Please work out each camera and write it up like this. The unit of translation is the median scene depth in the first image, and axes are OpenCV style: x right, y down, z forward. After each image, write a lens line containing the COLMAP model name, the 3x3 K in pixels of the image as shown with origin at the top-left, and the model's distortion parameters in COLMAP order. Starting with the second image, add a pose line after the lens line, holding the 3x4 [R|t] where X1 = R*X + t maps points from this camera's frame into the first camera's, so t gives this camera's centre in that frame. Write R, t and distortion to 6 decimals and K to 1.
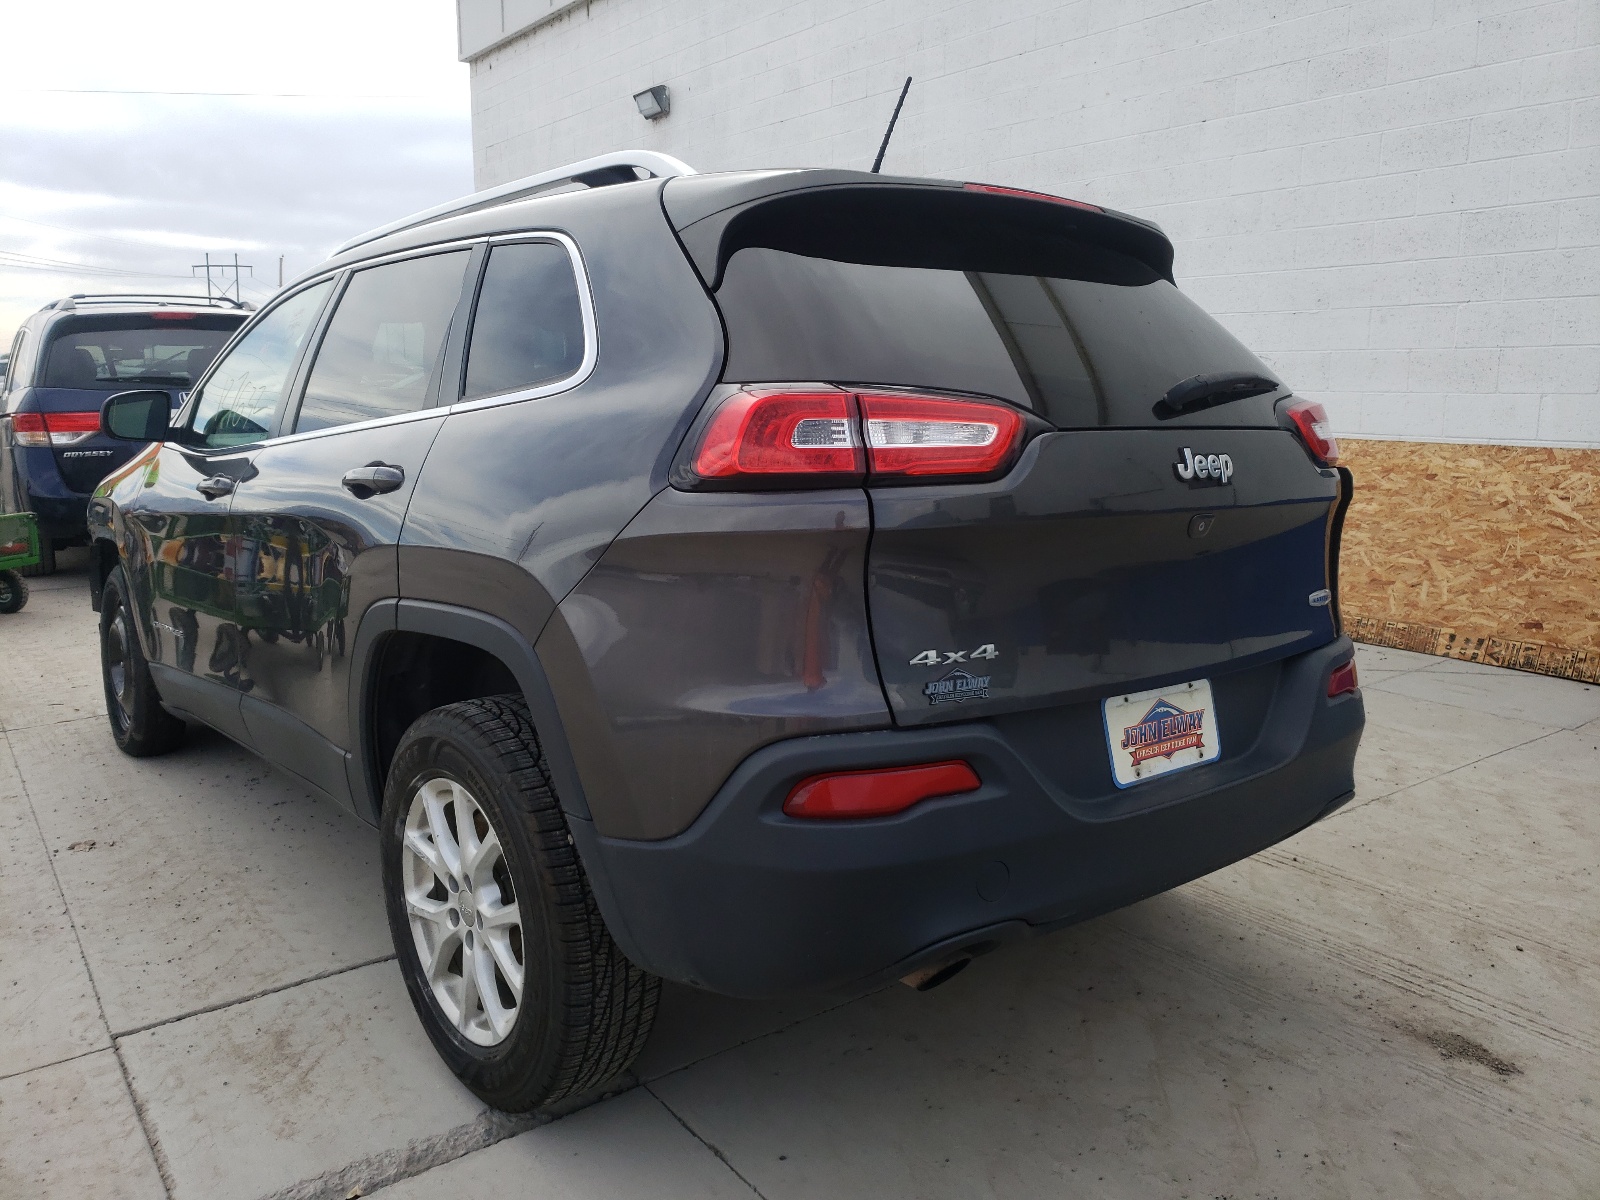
lens RADIAL K [[1211.0, 0, 799.9], [0, 1211.0, 600.0], [0, 0, 1]] dist [-0.004522, -0.000933]
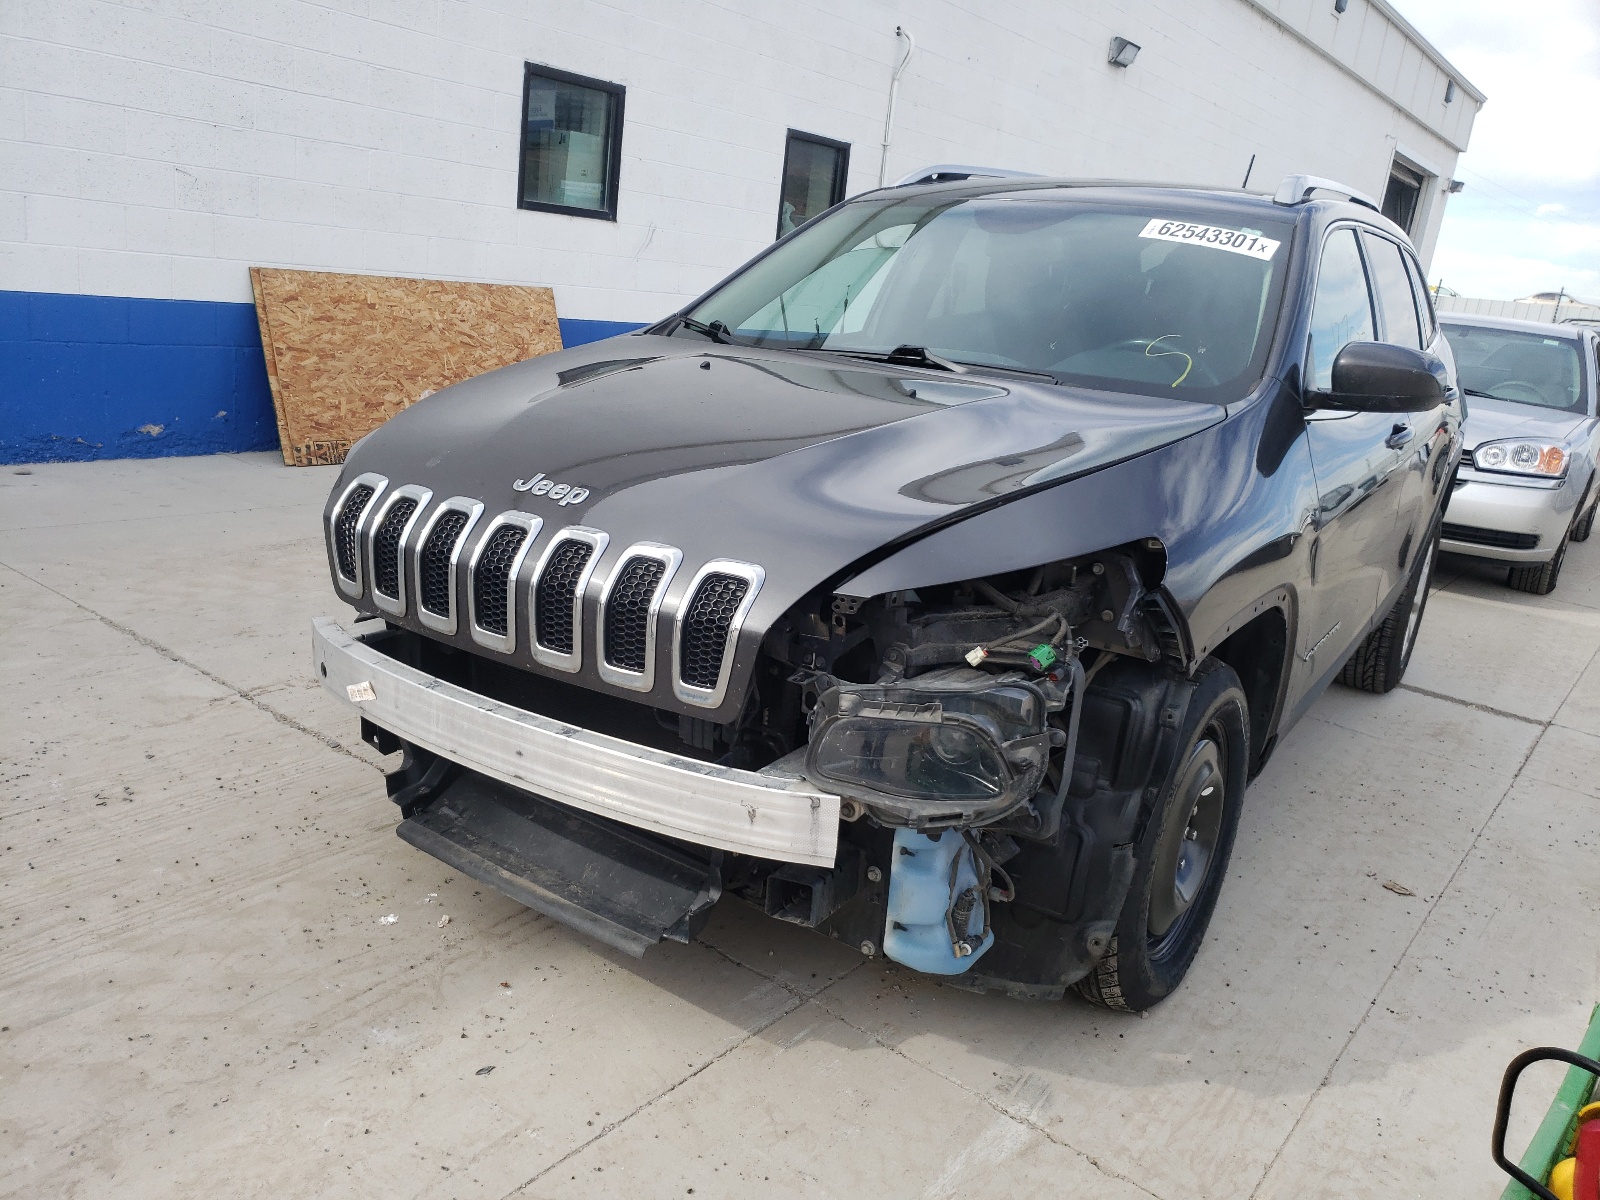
lens RADIAL K [[1211.0, 0, 800.9], [0, 1211.0, 600.5], [0, 0, 1]] dist [-0.004522, -0.000933]
pose [[-0.299714, -0.283333, 0.910985, -0.738160], [0.061162, 0.947211, 0.314723, -0.179337], [-0.952067, 0.150044, -0.266563, 0.995486]]
